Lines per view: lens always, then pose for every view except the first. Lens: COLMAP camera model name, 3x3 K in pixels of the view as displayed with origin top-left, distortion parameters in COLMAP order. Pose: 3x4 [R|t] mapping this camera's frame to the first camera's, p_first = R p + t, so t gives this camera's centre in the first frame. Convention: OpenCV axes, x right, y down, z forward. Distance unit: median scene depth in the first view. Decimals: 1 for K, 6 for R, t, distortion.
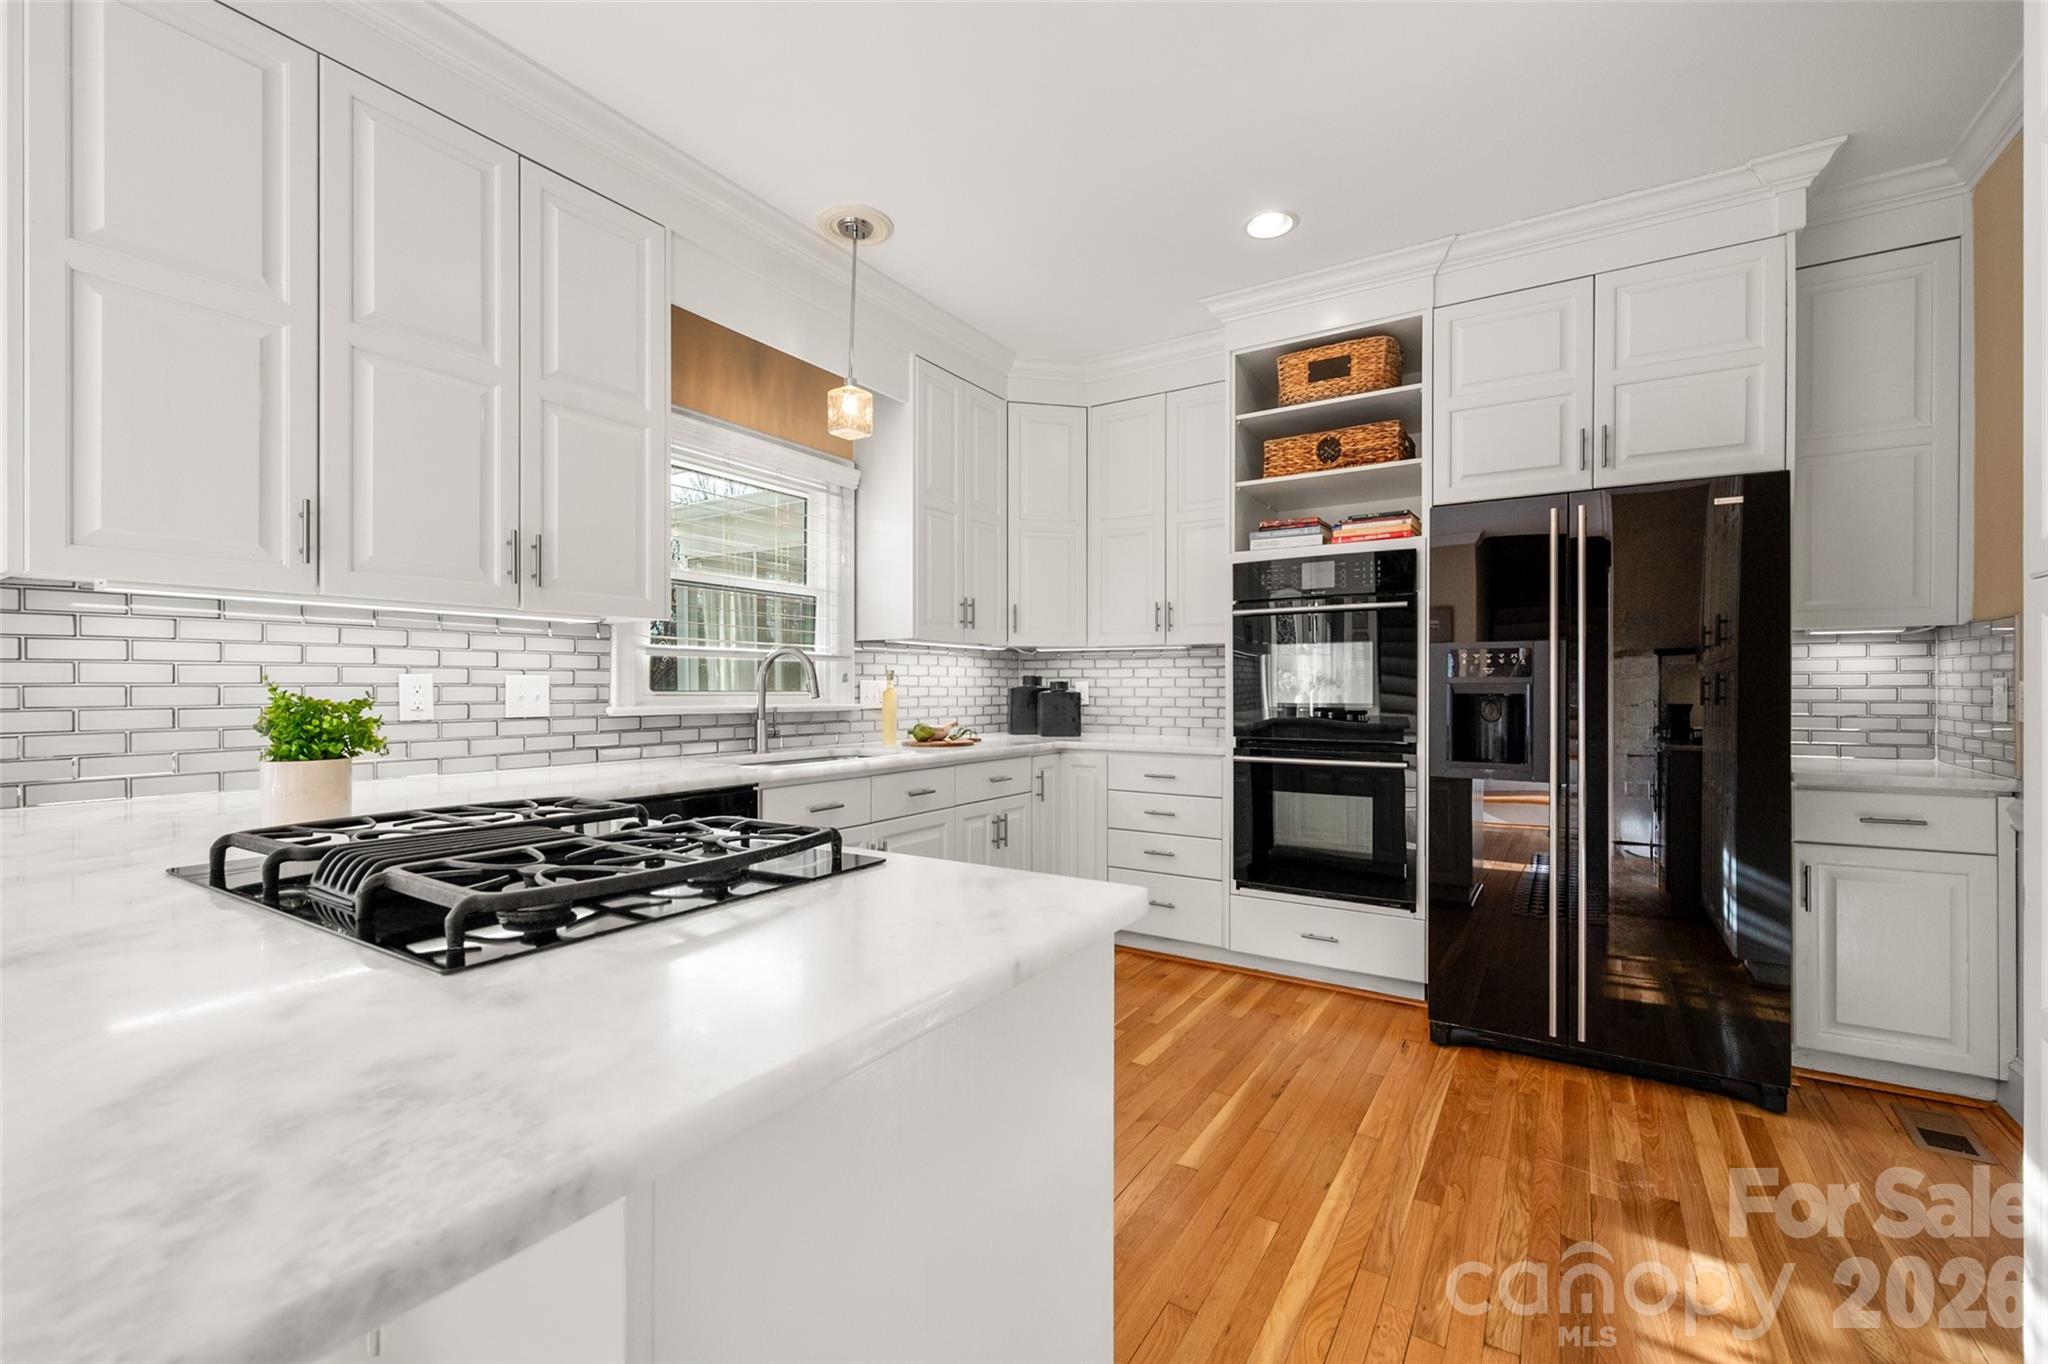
lens RADIAL K [[901.5, 0, 1024.0], [0, 901.5, 682.0], [0, 0, 1]] dist [0.019814, -0.000023]
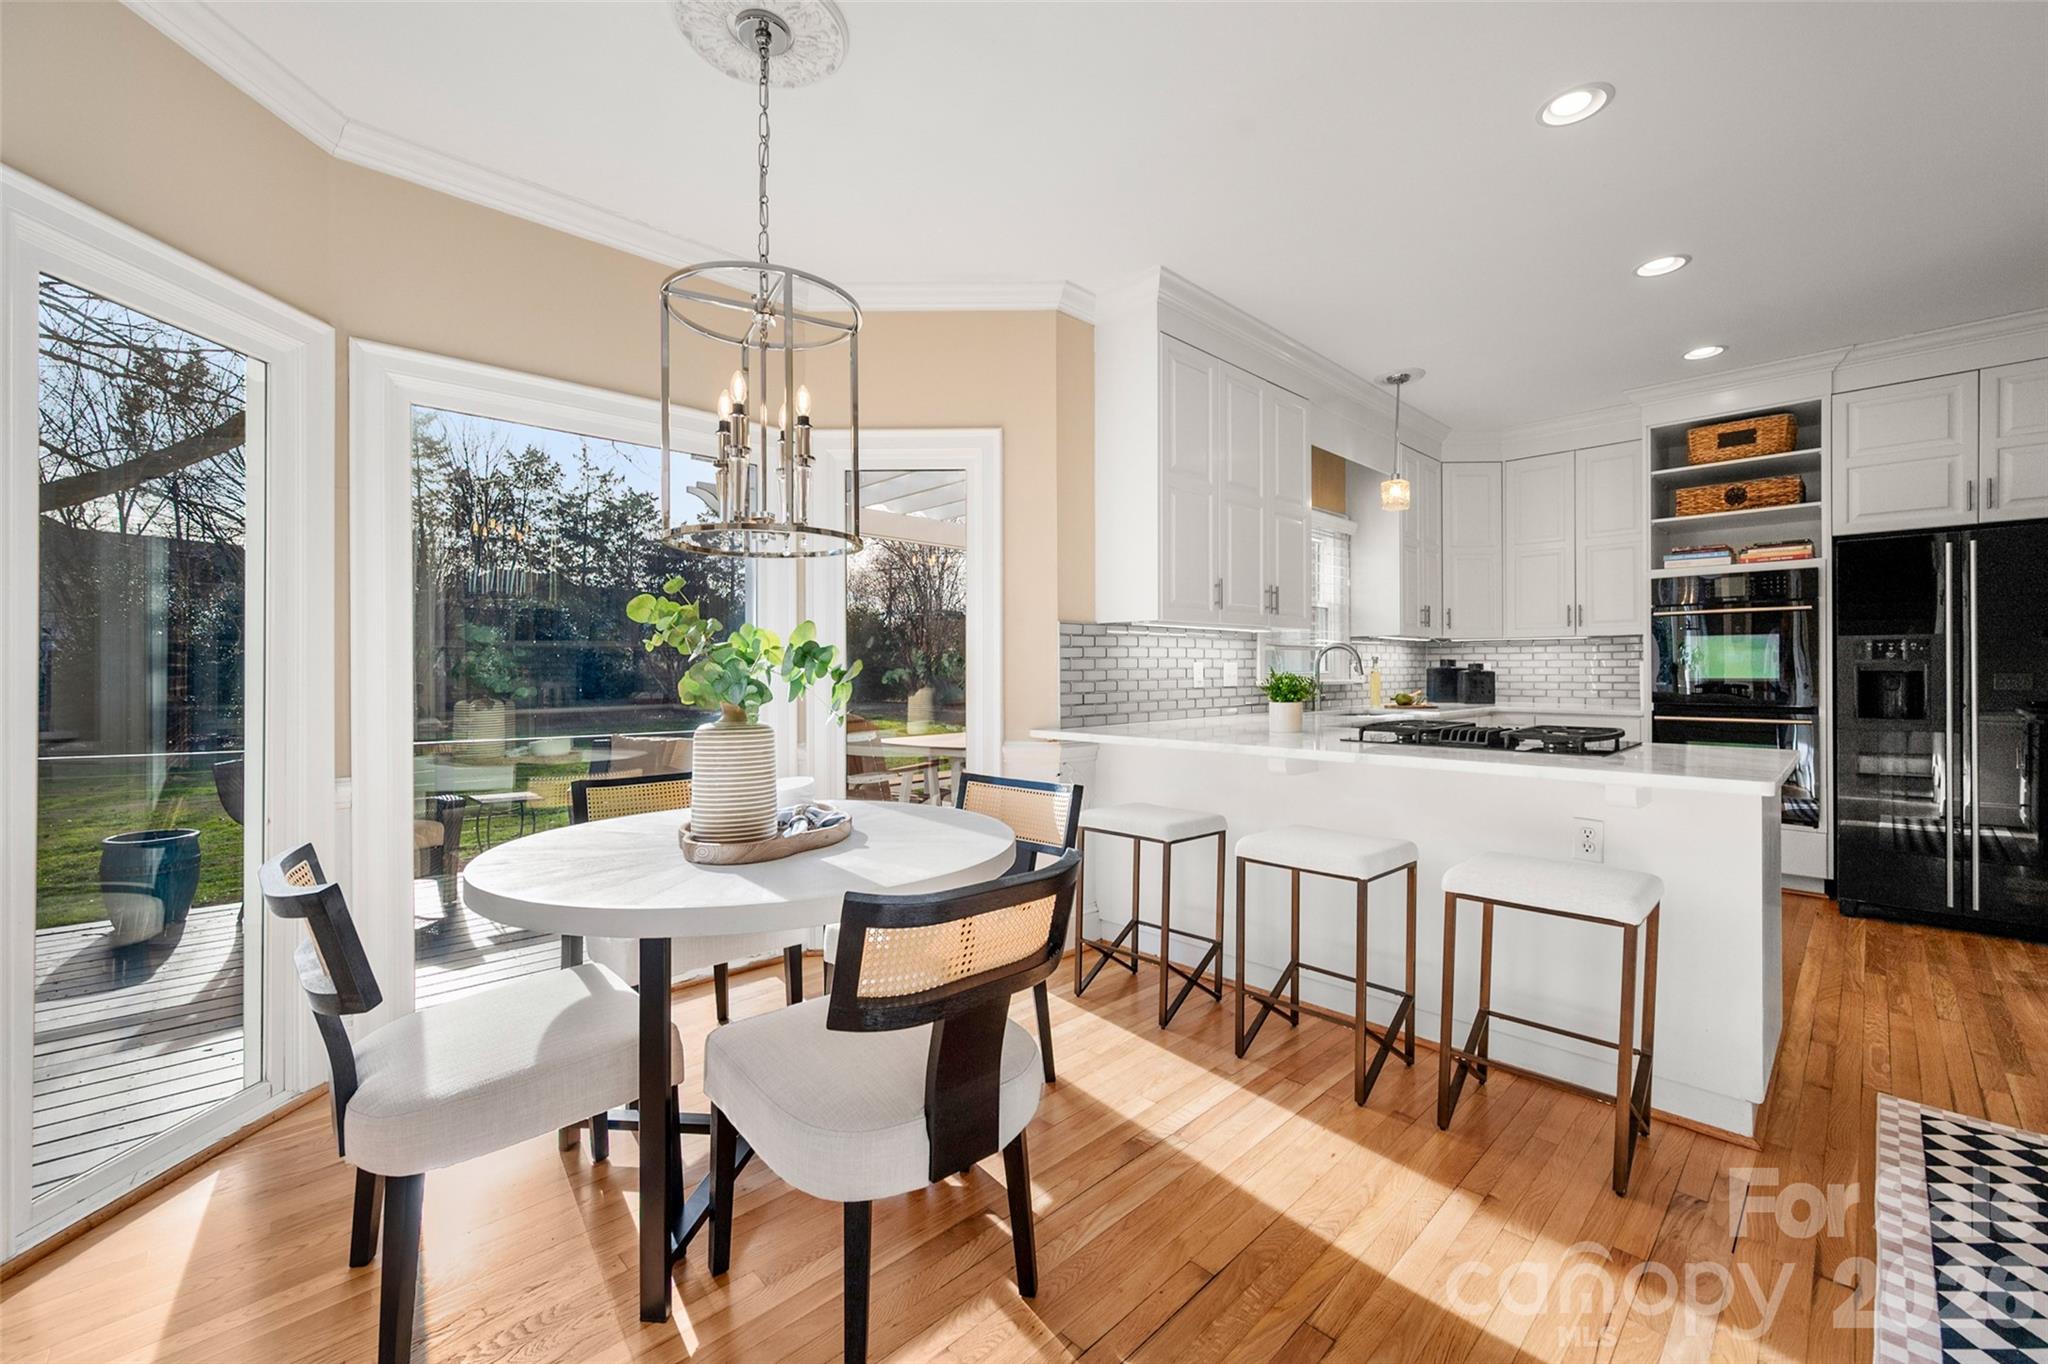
lens RADIAL K [[841.8, 0, 1017.0], [0, 841.8, 667.0], [0, 0, 1]] dist [0.001147, 0.000352]
pose [[0.970986, -0.004362, -0.239095, -0.428082], [0.005613, 0.999974, 0.004553, -0.006554], [0.239069, -0.005763, 0.970985, -0.523095]]
